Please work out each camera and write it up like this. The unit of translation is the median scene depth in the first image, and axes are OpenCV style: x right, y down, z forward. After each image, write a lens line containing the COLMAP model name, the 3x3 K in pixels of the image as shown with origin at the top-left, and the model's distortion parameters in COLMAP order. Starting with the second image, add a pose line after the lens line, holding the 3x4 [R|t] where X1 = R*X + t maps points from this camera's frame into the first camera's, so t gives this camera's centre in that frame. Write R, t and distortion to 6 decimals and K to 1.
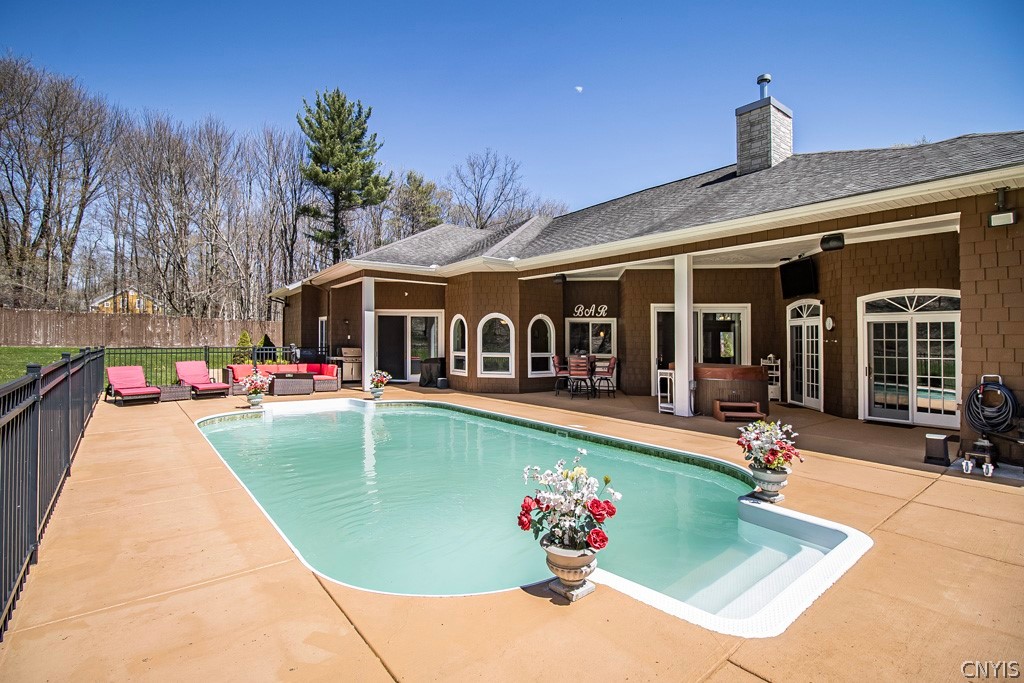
lens RADIAL K [[468.4, 0, 512.0], [0, 468.4, 341.5], [0, 0, 1]] dist [0.000154, -0.000090]
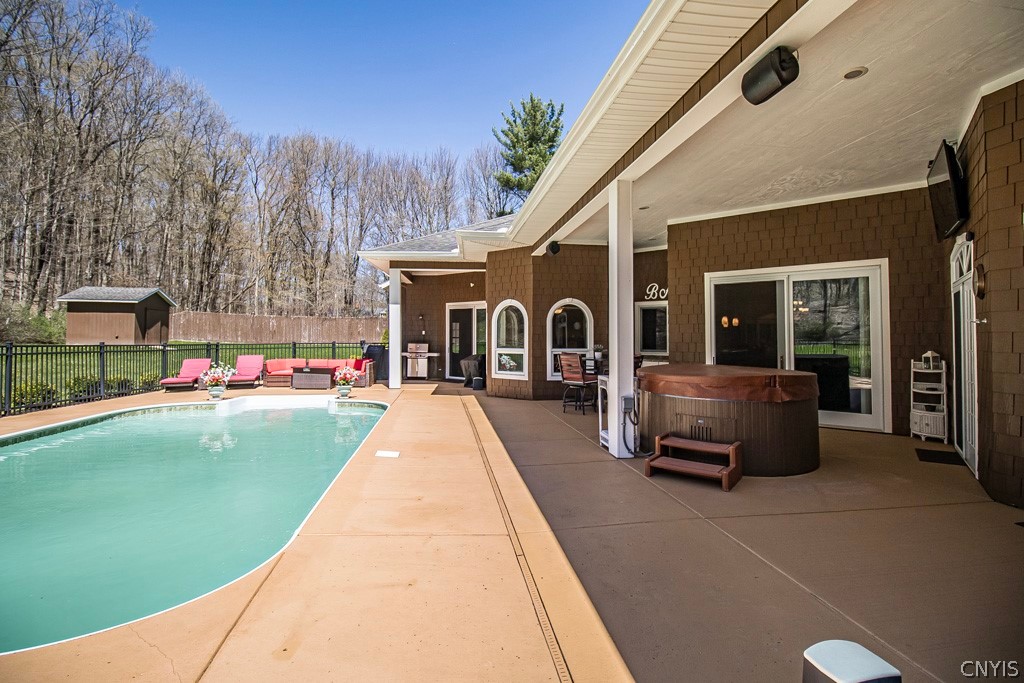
lens RADIAL K [[468.4, 0, 512.0], [0, 468.4, 341.5], [0, 0, 1]] dist [0.000154, -0.000090]
pose [[0.871974, -0.006445, -0.489509, 0.365166], [0.010108, 0.999937, 0.004842, 0.008184], [0.489447, -0.009170, 0.871985, 0.287399]]
